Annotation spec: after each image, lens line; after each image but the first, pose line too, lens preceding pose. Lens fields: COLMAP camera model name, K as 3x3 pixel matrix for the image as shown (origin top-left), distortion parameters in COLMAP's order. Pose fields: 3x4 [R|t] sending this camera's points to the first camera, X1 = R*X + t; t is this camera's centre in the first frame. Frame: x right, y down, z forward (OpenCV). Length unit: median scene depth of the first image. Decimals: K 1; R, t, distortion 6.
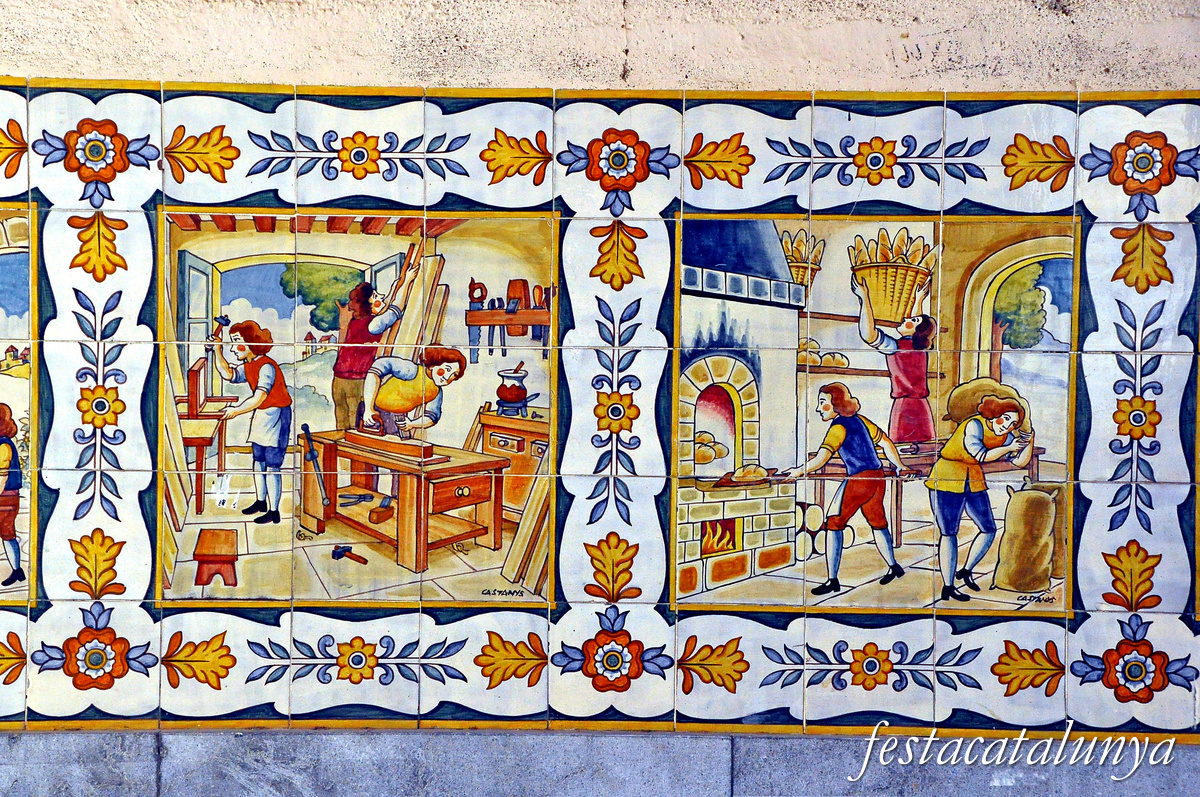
lens RADIAL K [[3071.6, 0, 600.0], [0, 3071.6, 398.5], [0, 0, 1]] dist [0.509010, 1.034110]
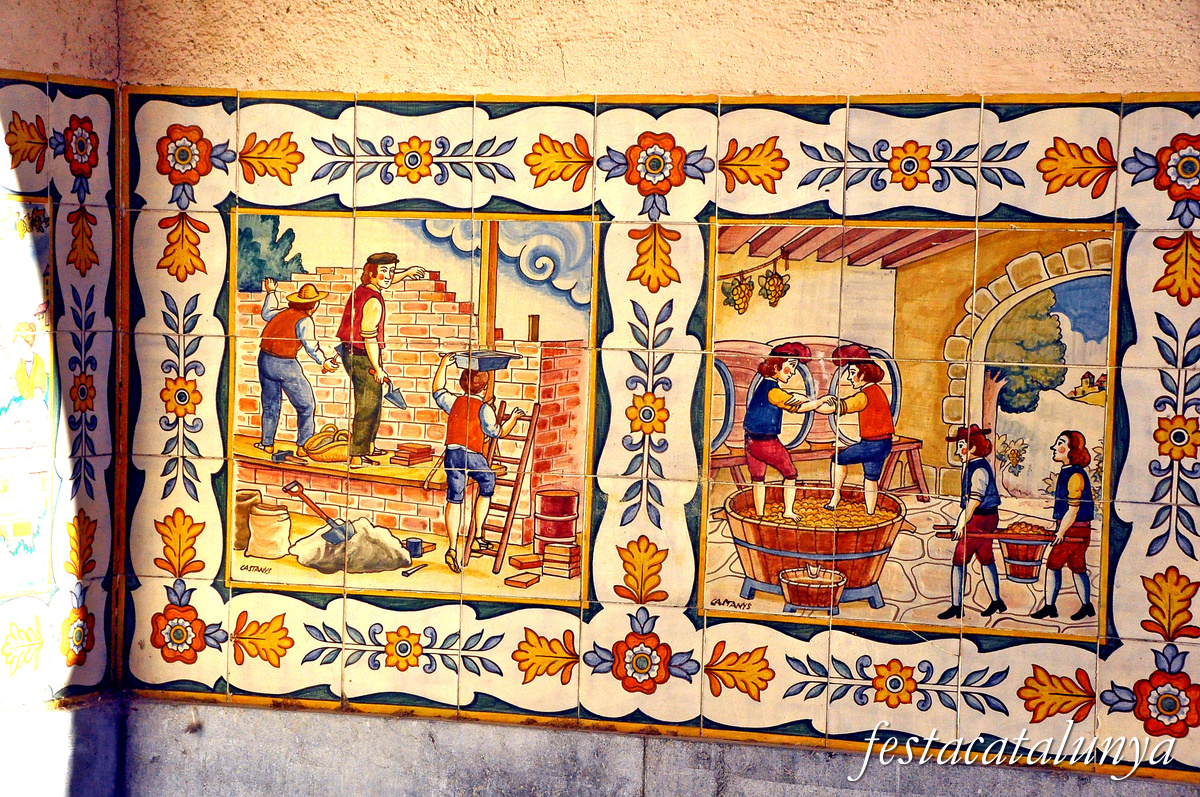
lens RADIAL K [[3241.9, 0, 600.0], [0, 3241.9, 398.5], [0, 0, 1]] dist [0.516263, 1.153010]
pose [[0.937799, 0.025344, -0.346253, 0.191939], [-0.028671, 0.999579, -0.004490, 0.002275], [0.345994, 0.014138, 0.938130, 0.000698]]
